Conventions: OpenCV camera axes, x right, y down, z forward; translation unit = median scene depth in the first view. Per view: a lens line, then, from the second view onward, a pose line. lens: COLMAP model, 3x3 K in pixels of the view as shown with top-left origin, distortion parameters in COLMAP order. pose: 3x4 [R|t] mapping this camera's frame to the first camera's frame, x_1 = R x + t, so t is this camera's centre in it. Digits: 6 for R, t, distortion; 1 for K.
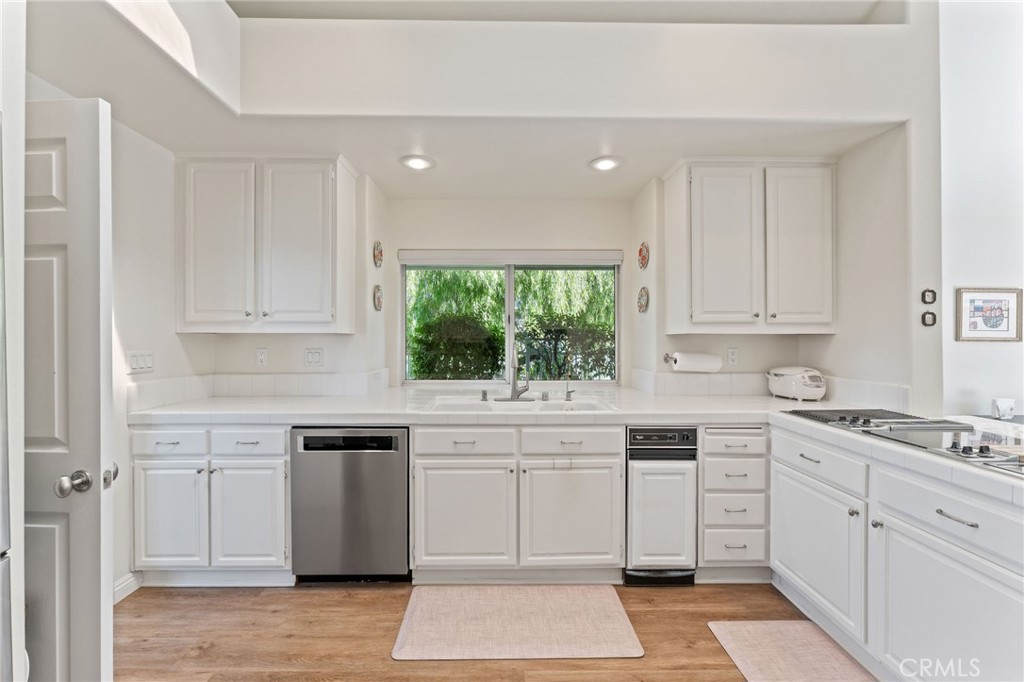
lens RADIAL K [[408.5, 0, 509.4], [0, 408.5, 337.9], [0, 0, 1]] dist [-0.000312, -0.000366]
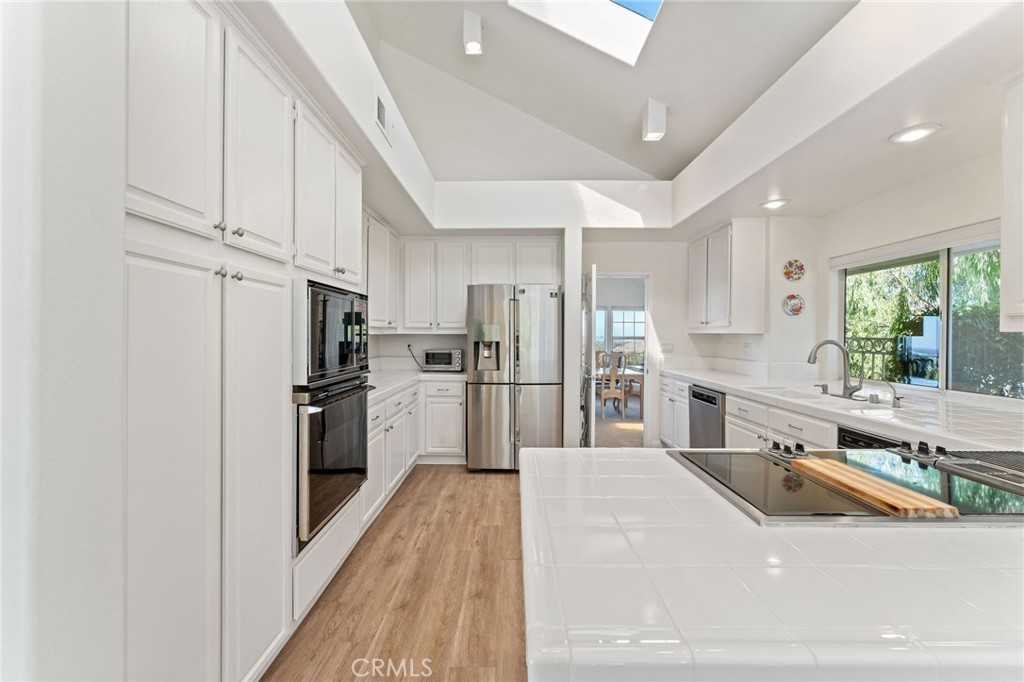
lens RADIAL K [[413.8, 0, 510.6], [0, 413.8, 333.0], [0, 0, 1]] dist [-0.000036, -0.000167]
pose [[-0.026838, -0.006503, -0.999619, 1.319663], [-0.009846, 0.999932, -0.006240, 0.006633], [0.999591, 0.009675, -0.026900, 0.226048]]
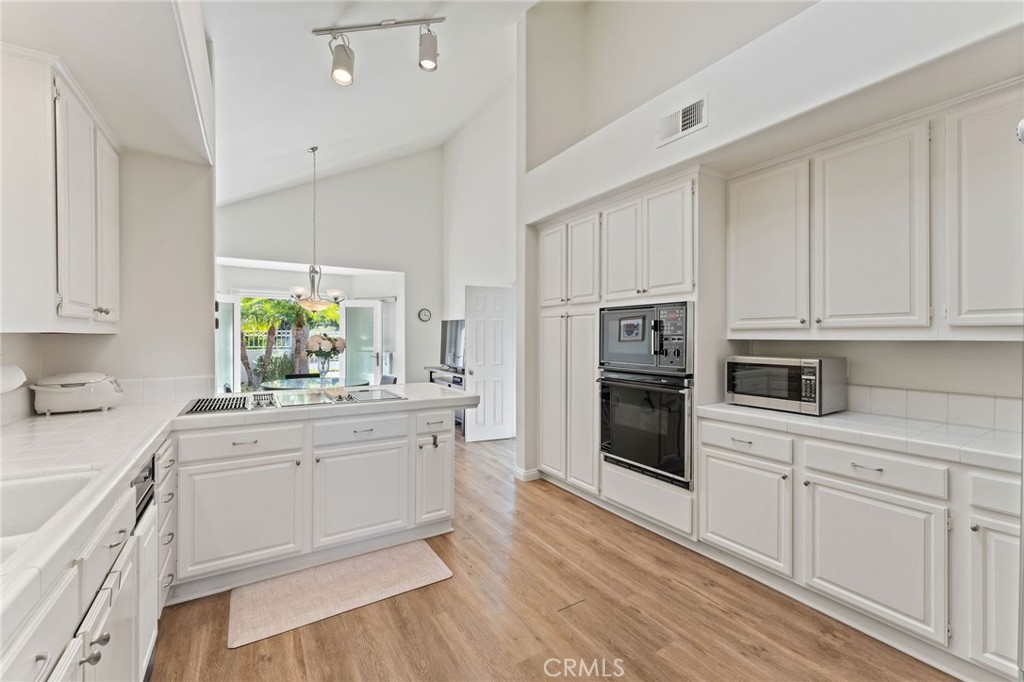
lens RADIAL K [[410.6, 0, 497.7], [0, 410.6, 336.2], [0, 0, 1]] dist [-0.001514, -0.000262]
pose [[-0.490880, -0.005031, 0.871213, -0.548131], [0.001730, 0.999976, 0.006749, -0.010108], [-0.871225, 0.004820, -0.490860, 0.826061]]
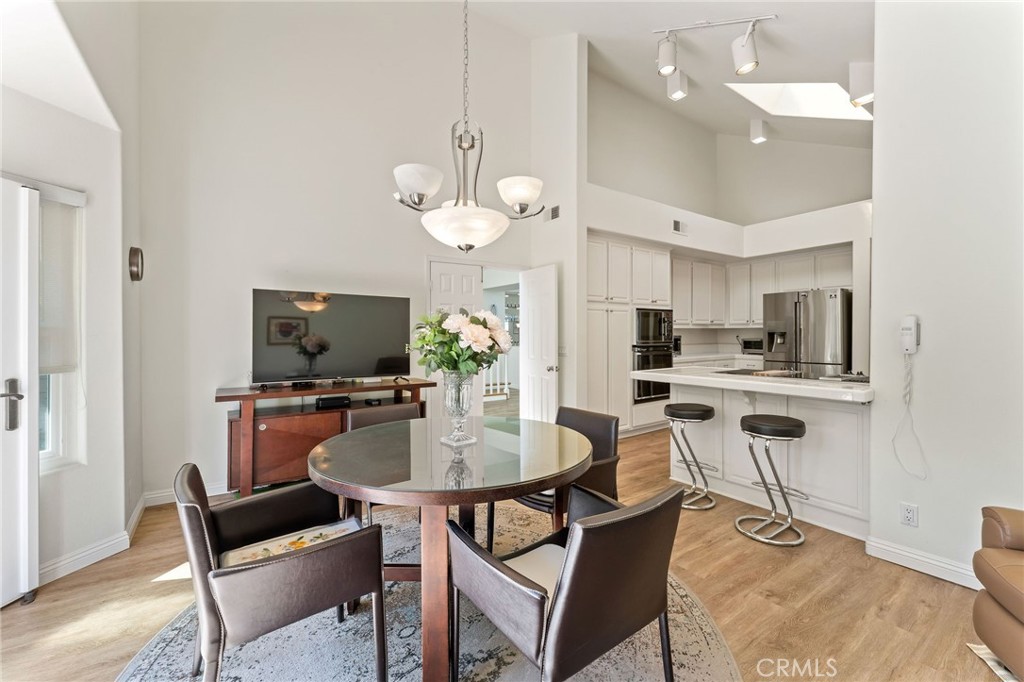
lens RADIAL K [[410.6, 0, 497.7], [0, 410.6, 336.2], [0, 0, 1]] dist [-0.001514, -0.000262]
pose [[-0.849278, 0.001750, -0.527943, 2.388191], [-0.001681, 0.999980, 0.006020, 0.046705], [0.527943, 0.006000, -0.849258, 1.342062]]
